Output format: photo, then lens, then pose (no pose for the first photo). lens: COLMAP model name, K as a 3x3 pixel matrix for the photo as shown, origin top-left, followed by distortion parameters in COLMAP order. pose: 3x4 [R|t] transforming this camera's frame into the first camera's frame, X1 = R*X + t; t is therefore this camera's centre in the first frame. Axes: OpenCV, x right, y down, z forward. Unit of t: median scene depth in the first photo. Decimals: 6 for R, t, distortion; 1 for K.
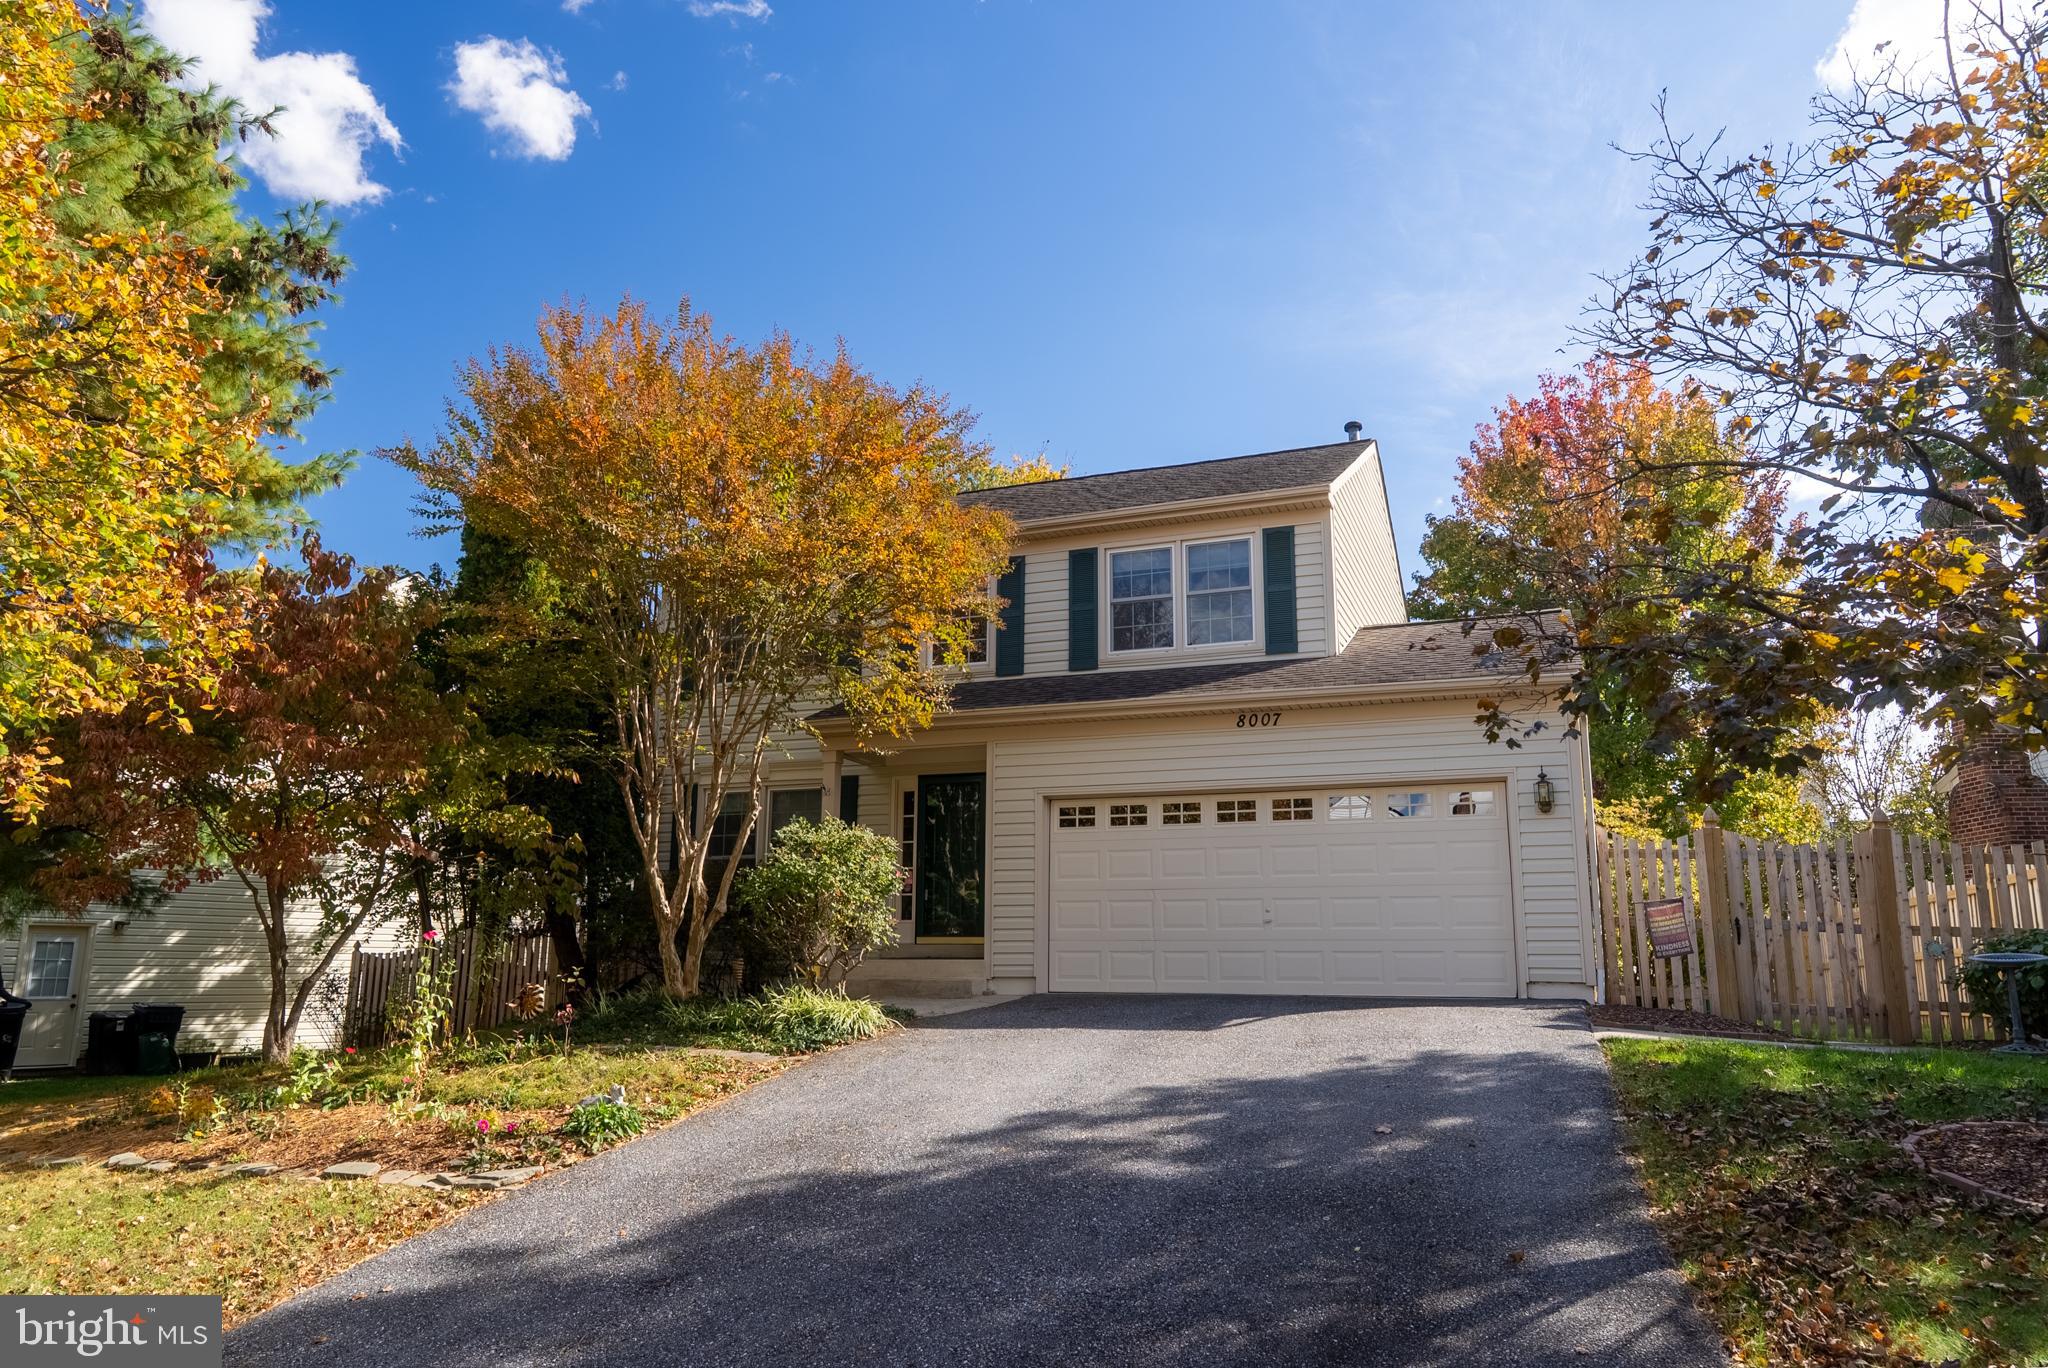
lens RADIAL K [[1401.4, 0, 1024.0], [0, 1401.4, 684.0], [0, 0, 1]] dist [0.001375, -0.000017]
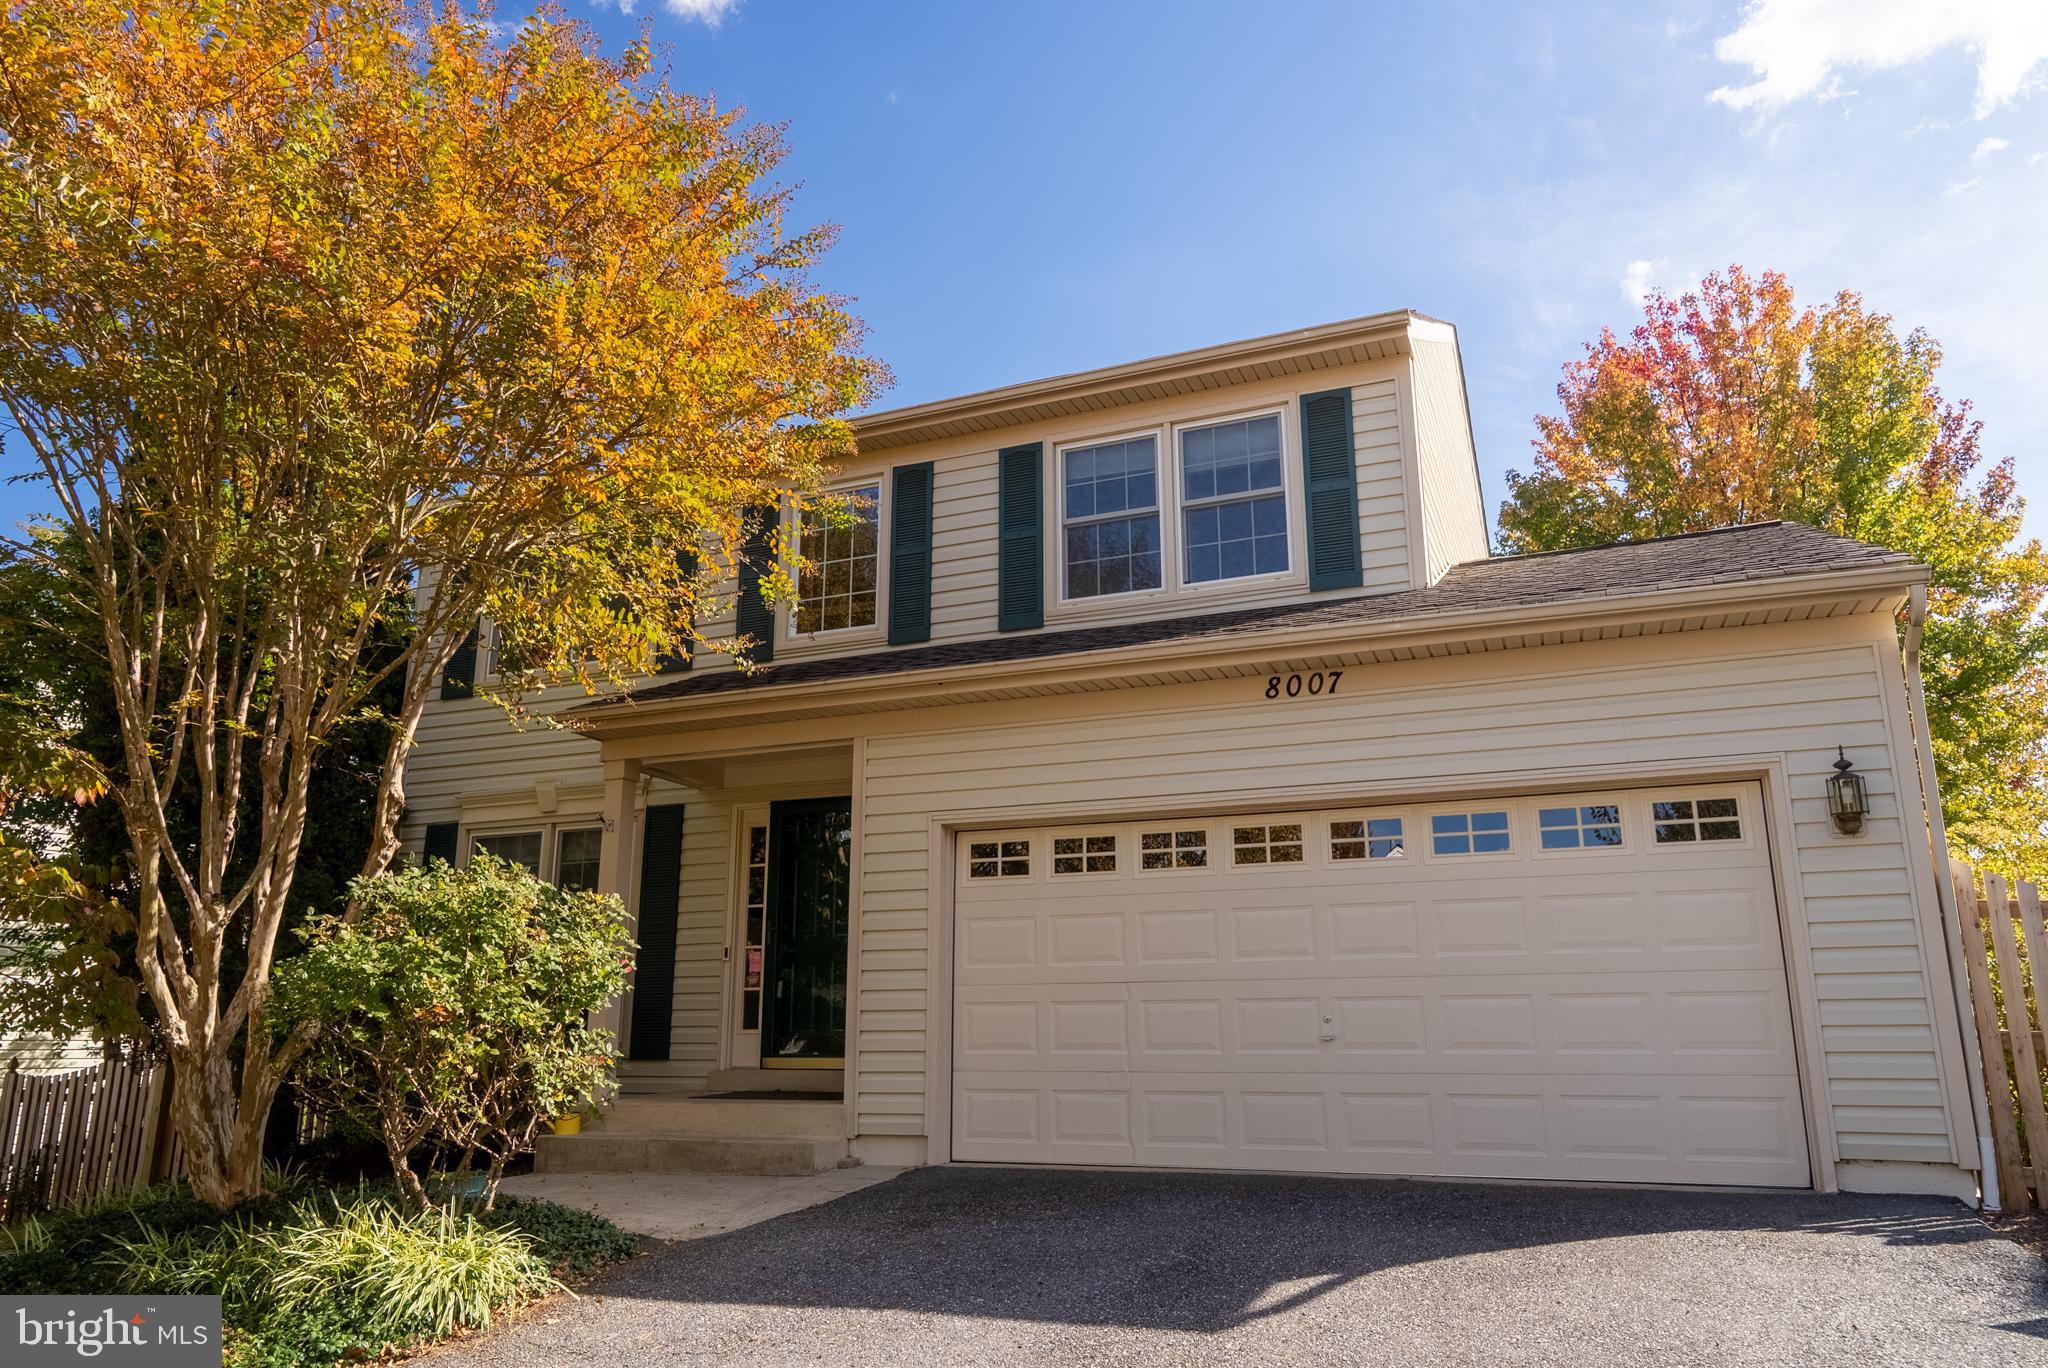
lens RADIAL K [[1401.4, 0, 1024.0], [0, 1401.4, 684.0], [0, 0, 1]] dist [0.001375, -0.000017]
pose [[0.999746, -0.013928, -0.017739, 0.056828], [0.013055, 0.998740, -0.048450, 0.046953], [0.018392, 0.048206, 0.998668, 0.382229]]
